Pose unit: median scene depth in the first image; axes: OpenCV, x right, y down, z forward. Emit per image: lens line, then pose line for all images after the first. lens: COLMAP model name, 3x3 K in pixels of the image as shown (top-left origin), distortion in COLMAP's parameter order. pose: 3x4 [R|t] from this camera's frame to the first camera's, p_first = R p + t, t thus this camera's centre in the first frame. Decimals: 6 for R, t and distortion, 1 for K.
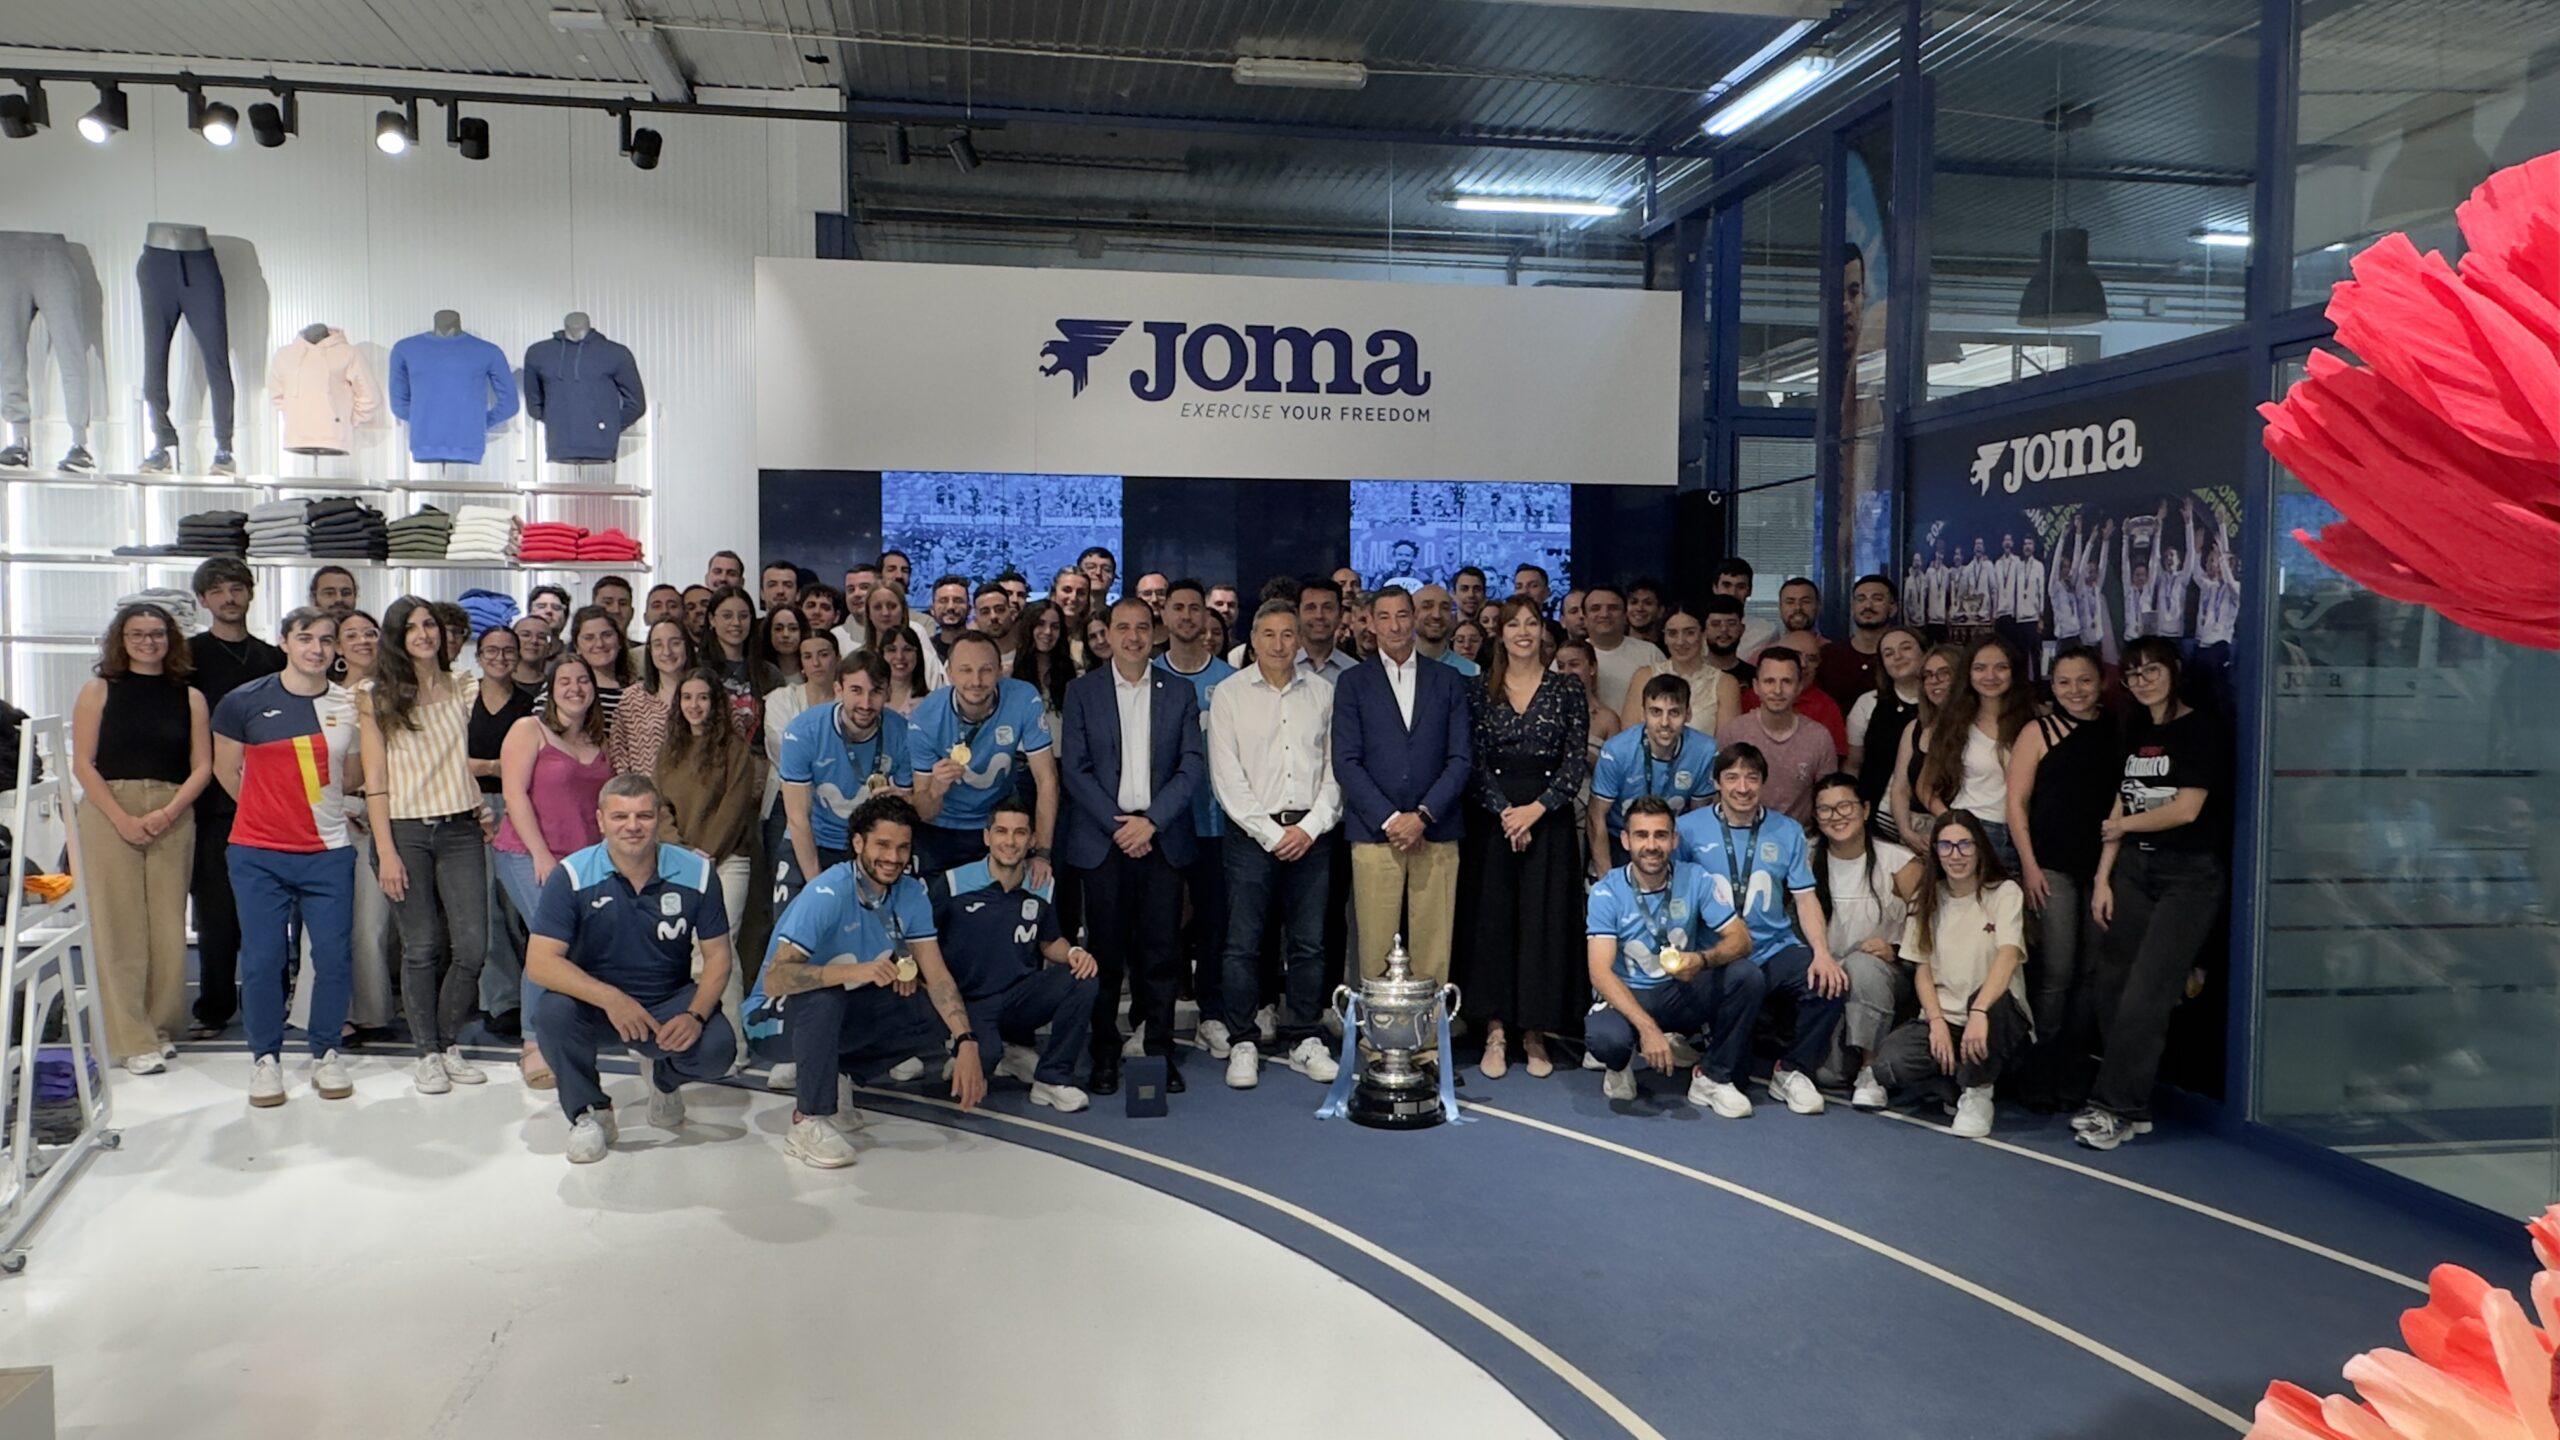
lens RADIAL K [[1770.7, 0, 1266.4], [0, 1770.7, 712.7], [0, 0, 1]] dist [0.000601, -0.000697]
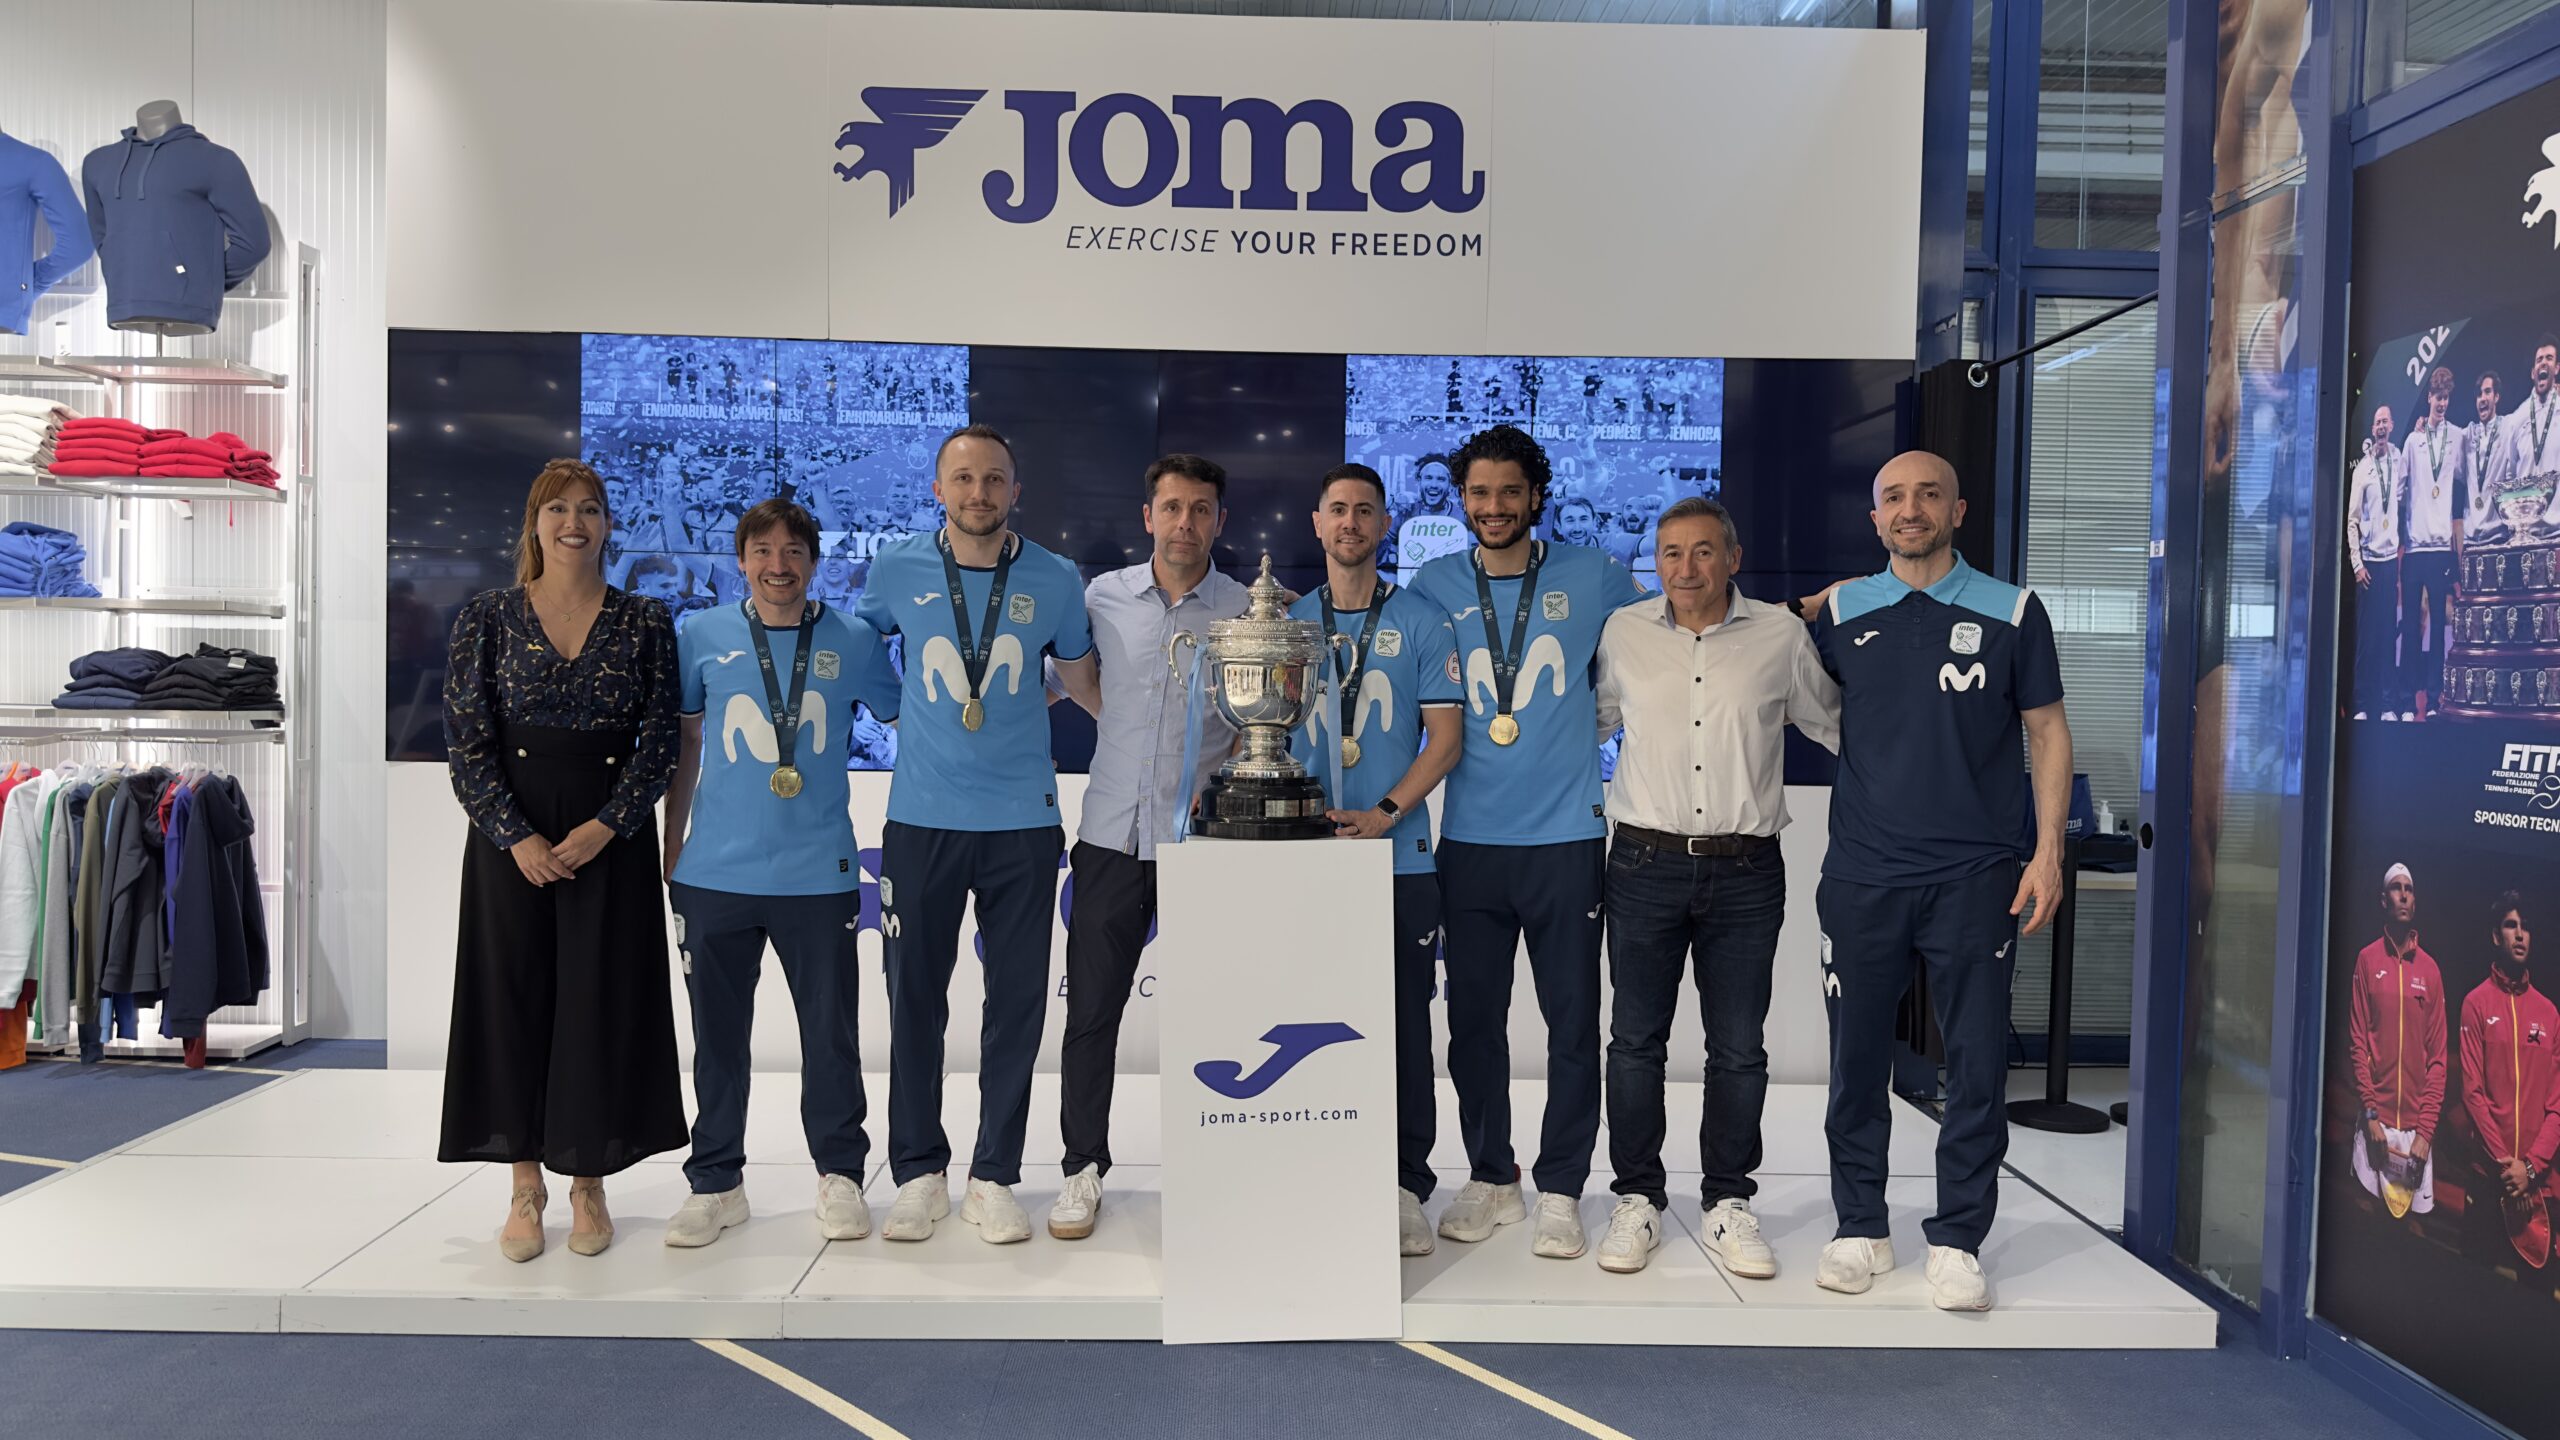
lens RADIAL K [[1843.4, 0, 1271.6], [0, 1843.4, 735.7], [0, 0, 1]] dist [0.118071, -0.193582]
pose [[0.989124, 0.019040, -0.145846, 0.120724], [-0.020011, 0.999786, -0.005190, 0.004337], [0.145716, 0.008052, 0.989294, 0.374443]]
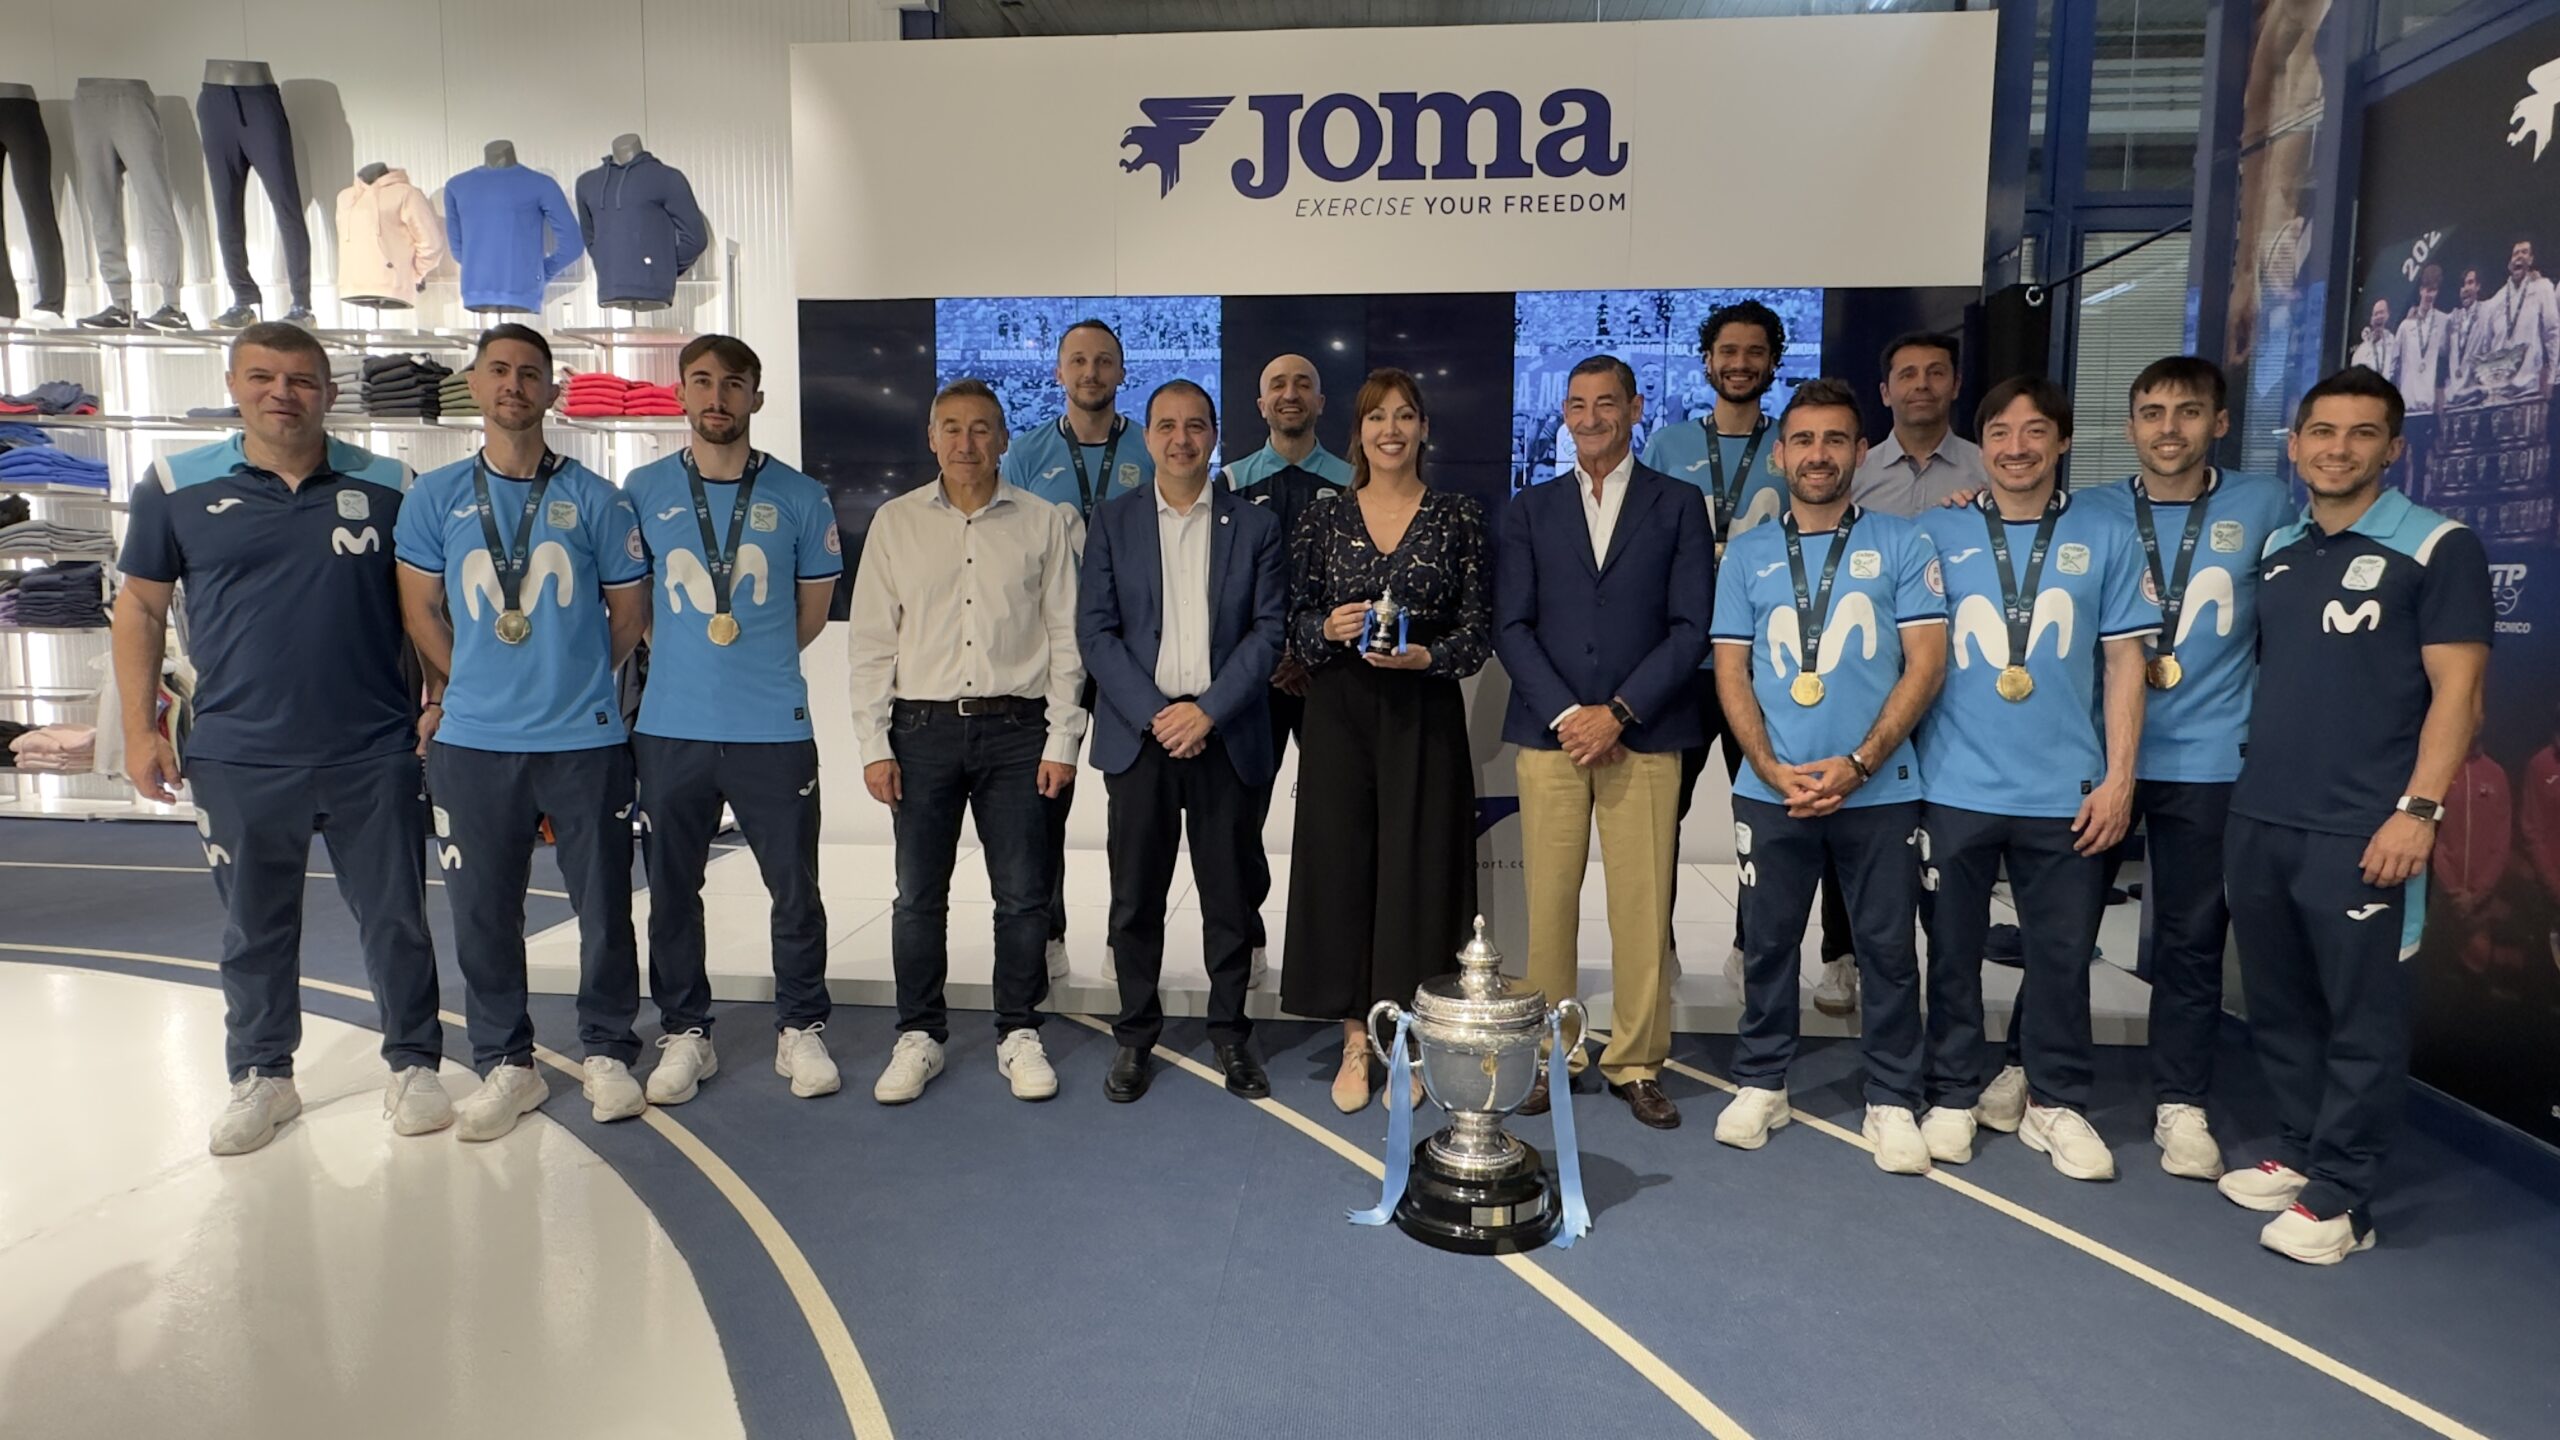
lens RADIAL K [[1499.7, 0, 1239.7], [0, 1499.7, 728.5], [0, 0, 1]] dist [0.005830, -0.010413]
pose [[0.964838, 0.029964, -0.261133, 0.110767], [-0.014005, 0.997930, 0.062763, 0.019844], [0.262474, -0.056899, 0.963260, 0.334849]]
